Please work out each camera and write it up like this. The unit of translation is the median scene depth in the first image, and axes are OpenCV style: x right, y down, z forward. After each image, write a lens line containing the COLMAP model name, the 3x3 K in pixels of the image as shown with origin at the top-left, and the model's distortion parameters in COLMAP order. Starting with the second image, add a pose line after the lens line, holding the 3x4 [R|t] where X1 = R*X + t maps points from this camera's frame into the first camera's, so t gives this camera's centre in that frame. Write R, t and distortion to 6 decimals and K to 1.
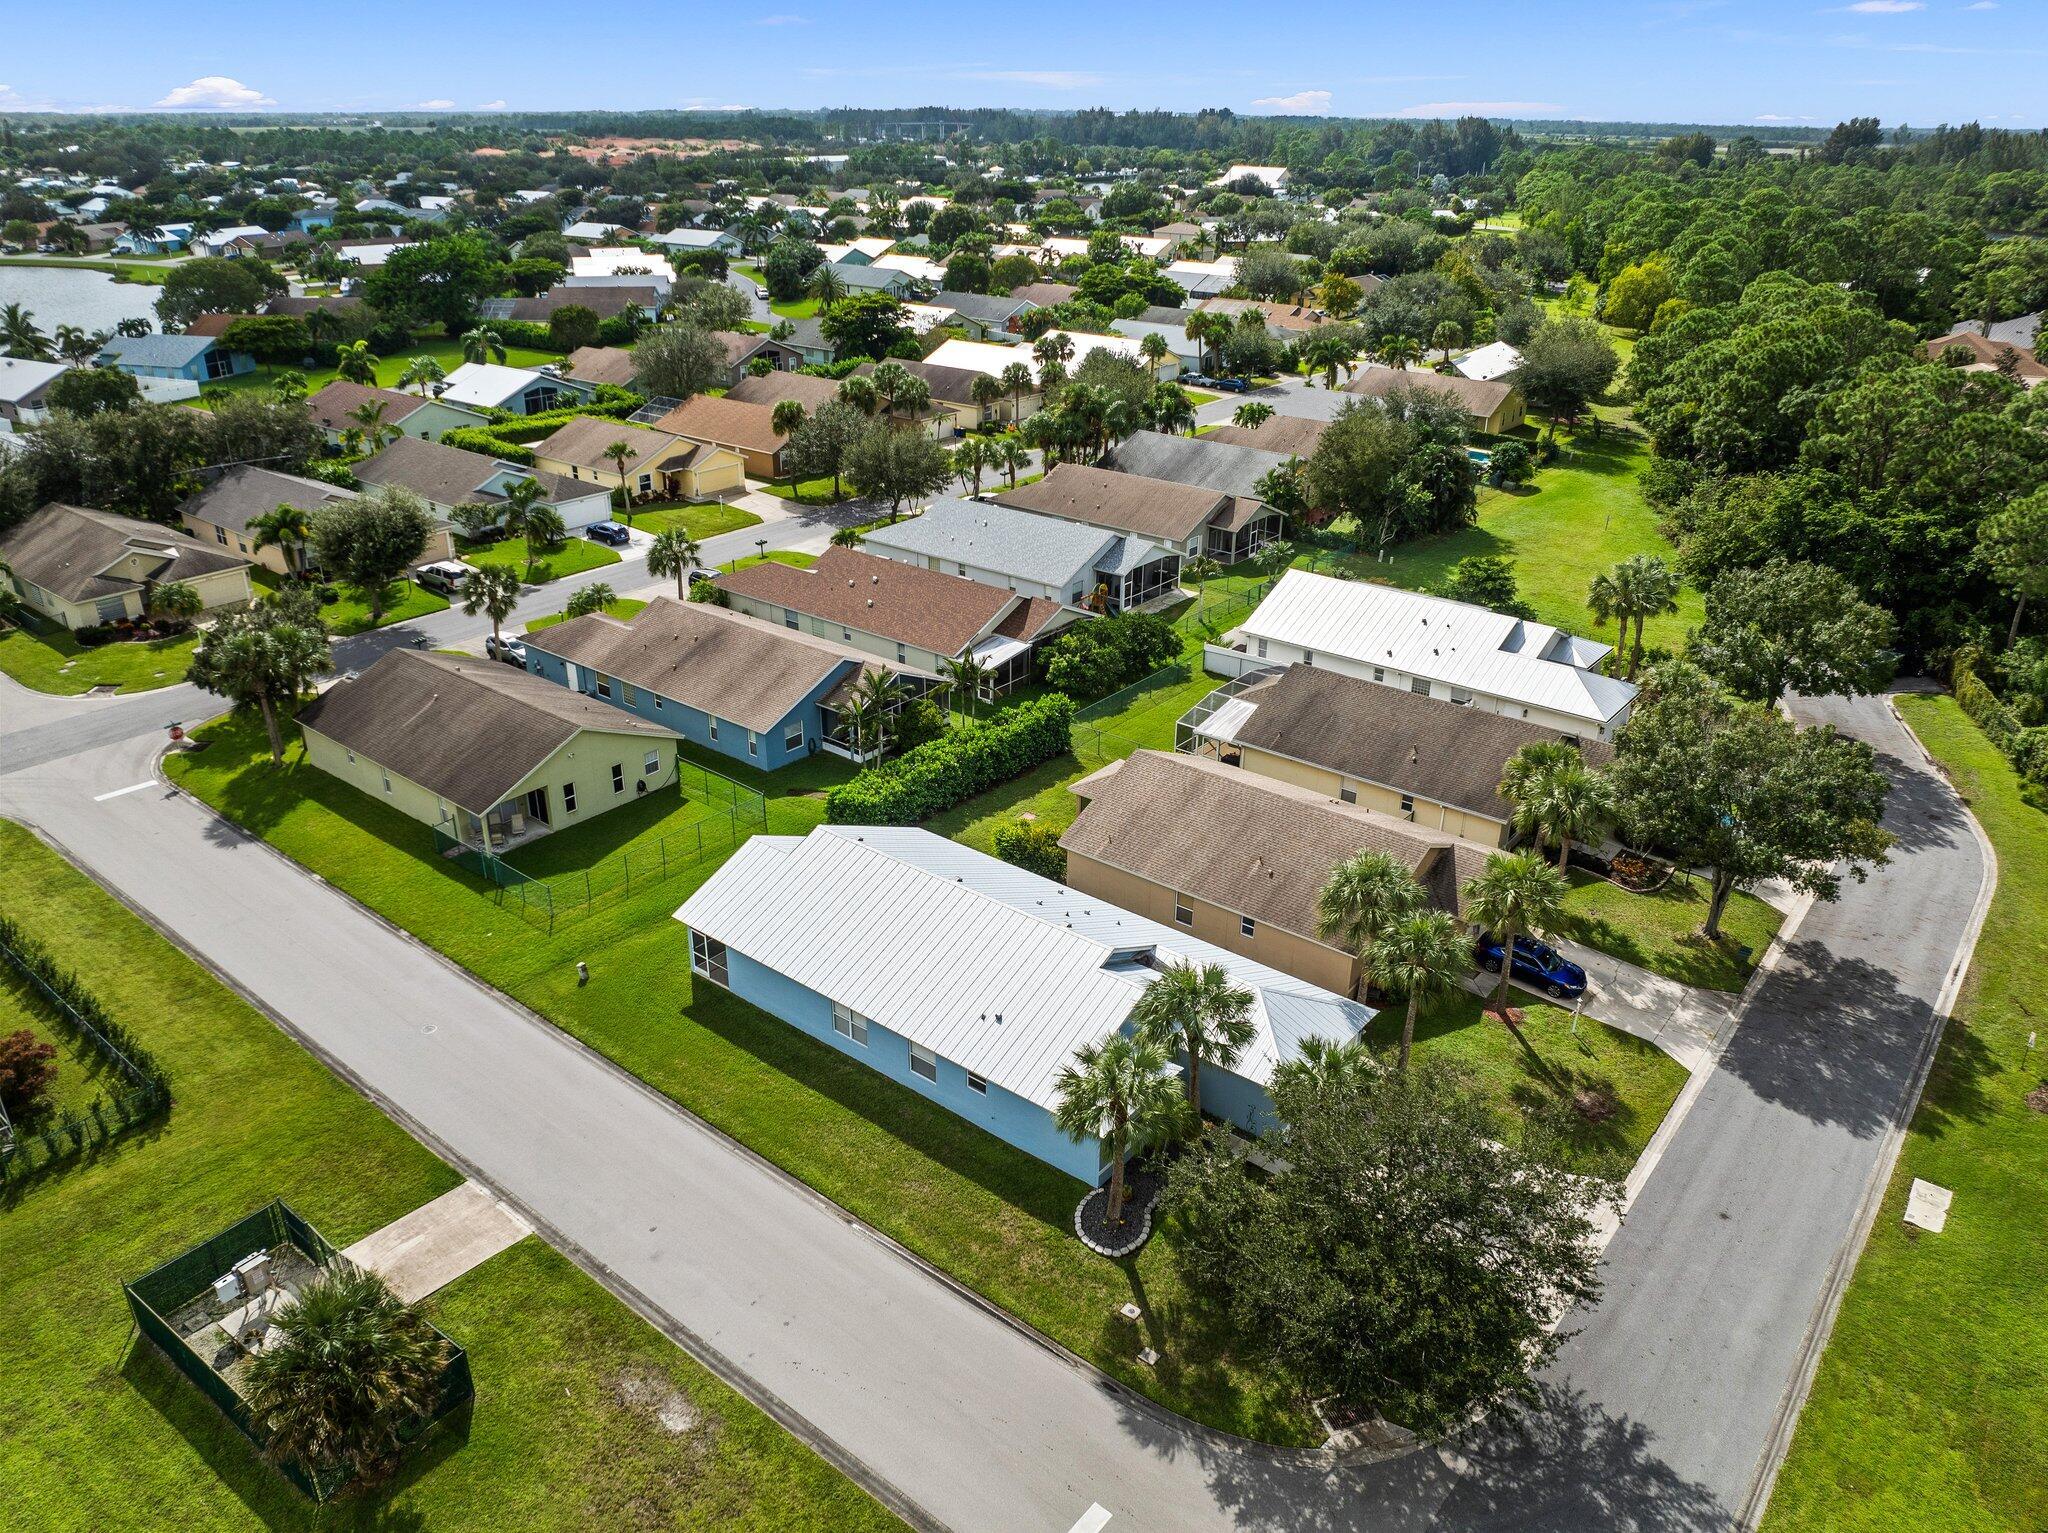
lens RADIAL K [[1460.4, 0, 1024.0], [0, 1460.4, 766.5], [0, 0, 1]] dist [-0.023709, 0.001709]
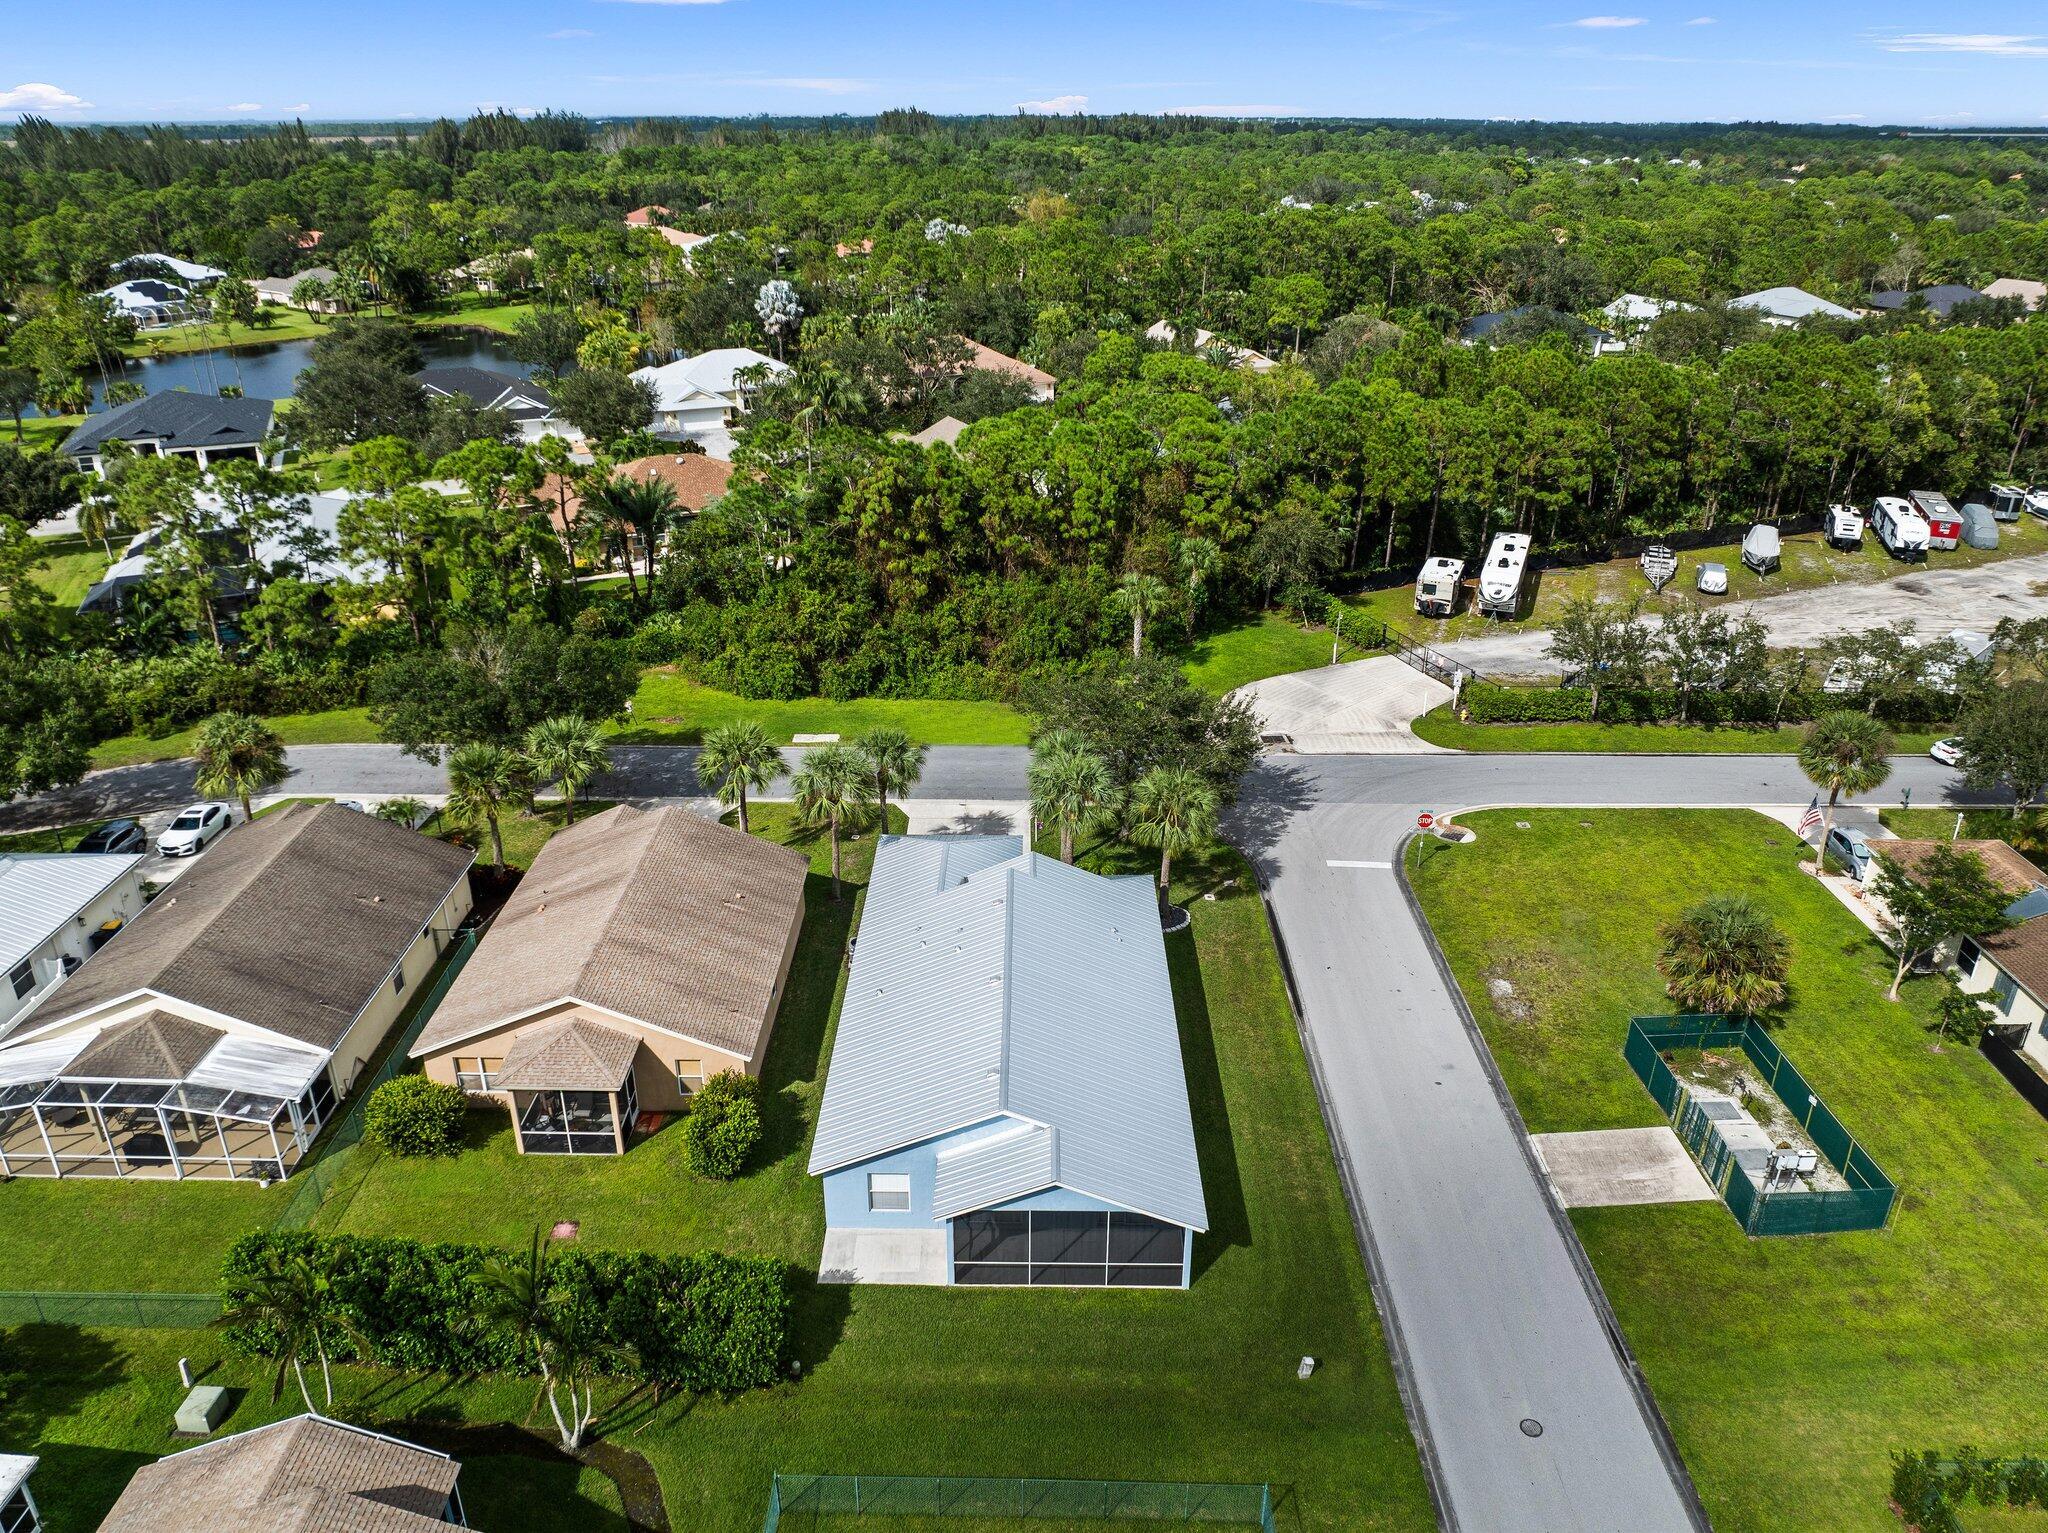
lens RADIAL K [[1434.3, 0, 1024.0], [0, 1434.3, 766.5], [0, 0, 1]] dist [-0.031076, -0.001015]
pose [[-0.624779, -0.330913, 0.707211, -0.763007], [0.321128, 0.716697, 0.619049, -0.667796], [-0.711708, 0.613874, -0.341512, 1.456055]]
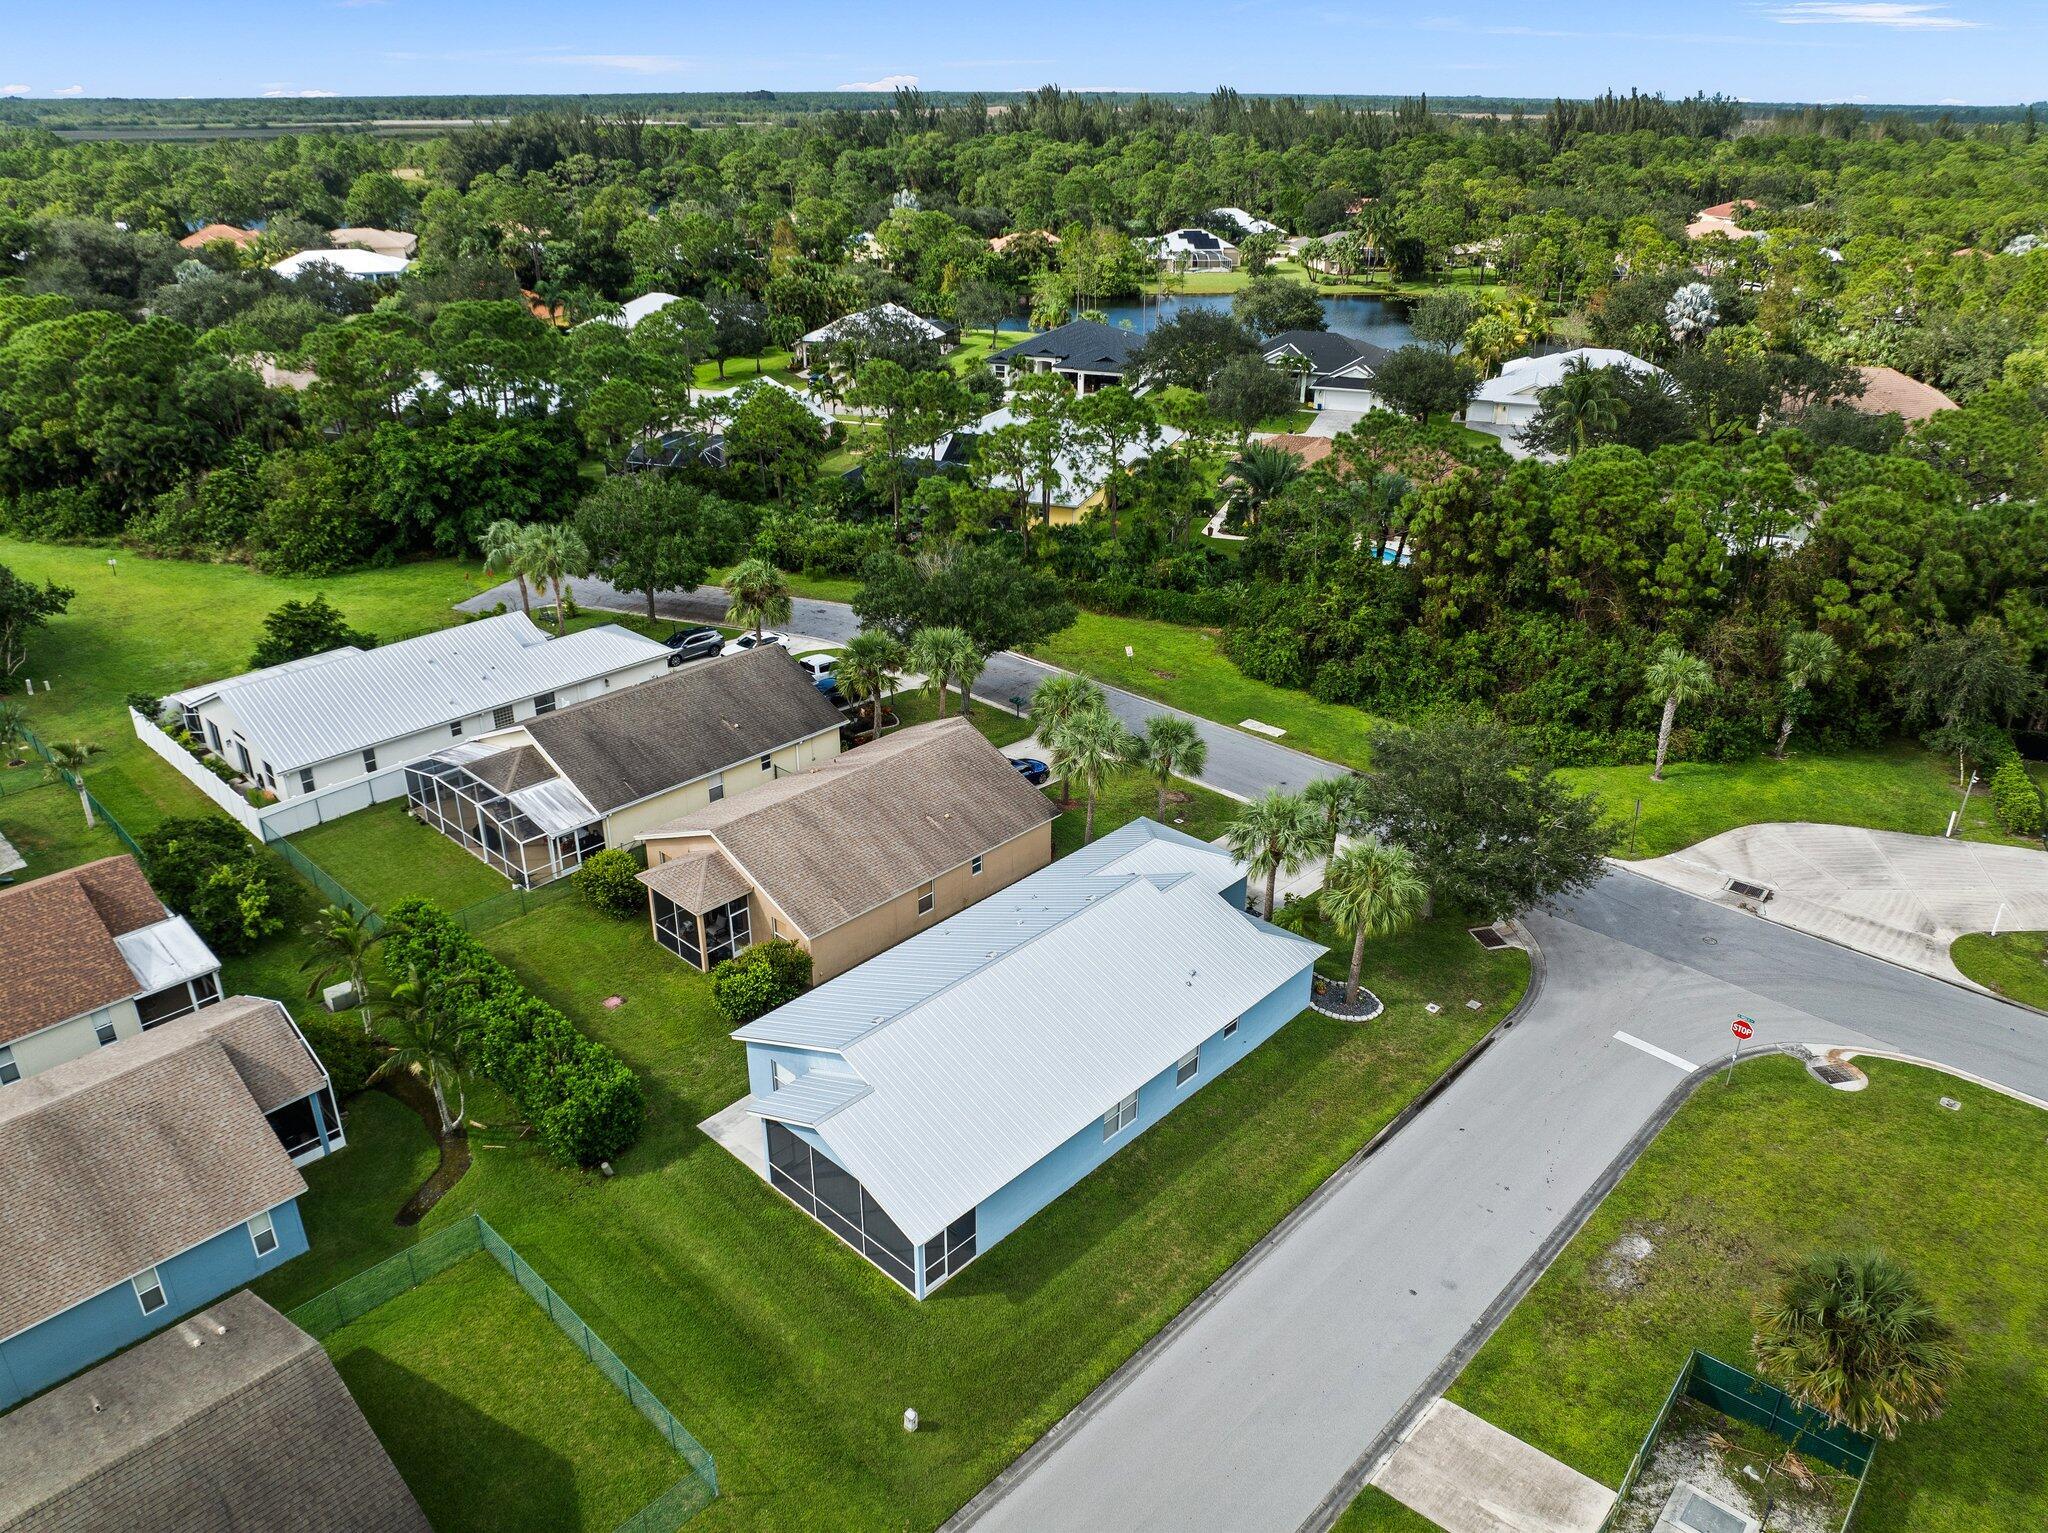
lens RADIAL K [[1441.3, 0, 1024.0], [0, 1441.3, 766.5], [0, 0, 1]] dist [-0.035214, 0.007147]
pose [[0.066746, -0.431713, 0.899538, -0.947711], [0.408826, 0.834228, 0.370034, -0.405724], [-0.910168, 0.343056, 0.232176, 0.890022]]
